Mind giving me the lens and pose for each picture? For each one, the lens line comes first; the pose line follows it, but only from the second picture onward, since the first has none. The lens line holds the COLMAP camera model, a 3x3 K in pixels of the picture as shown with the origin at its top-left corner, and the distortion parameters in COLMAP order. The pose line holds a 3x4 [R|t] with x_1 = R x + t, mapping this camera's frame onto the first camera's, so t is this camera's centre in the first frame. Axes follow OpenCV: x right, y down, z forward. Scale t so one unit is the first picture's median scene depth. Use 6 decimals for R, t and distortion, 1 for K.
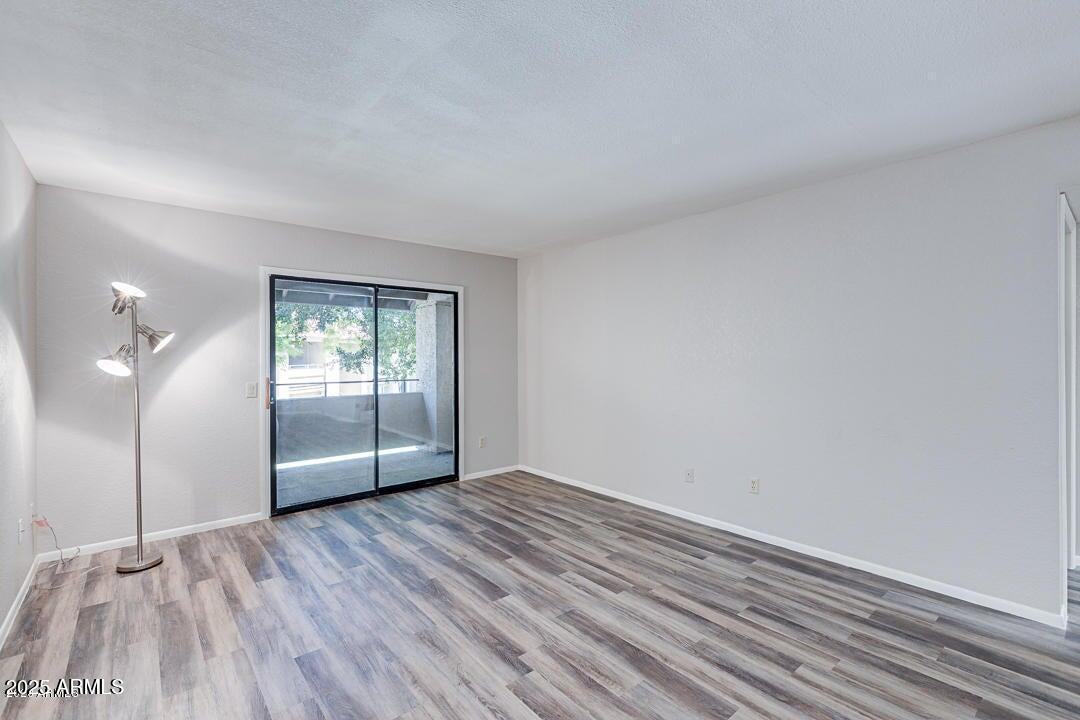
lens RADIAL K [[480.9, 0, 526.4], [0, 480.9, 355.5], [0, 0, 1]] dist [0.000666, 0.000125]
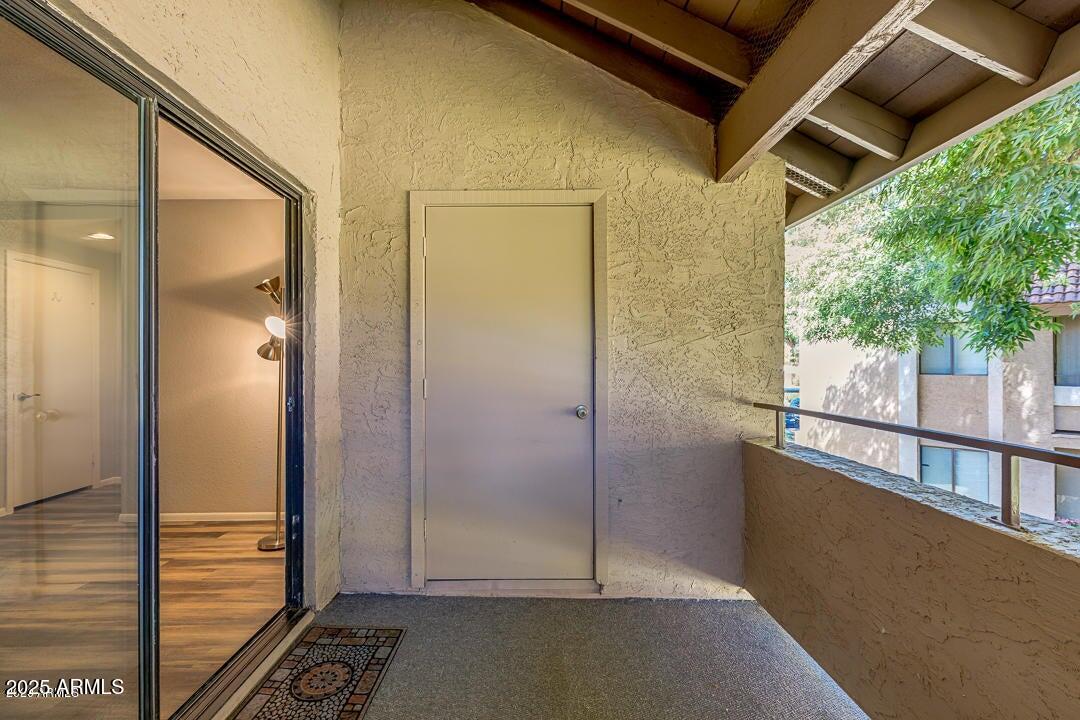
lens RADIAL K [[482.9, 0, 537.1], [0, 482.9, 358.8], [0, 0, 1]] dist [0.002259, 0.000232]
pose [[-0.624958, 0.001742, -0.780656, -0.359203], [0.008752, 0.999950, -0.004775, 0.048710], [0.780609, -0.009816, -0.624942, 2.198409]]
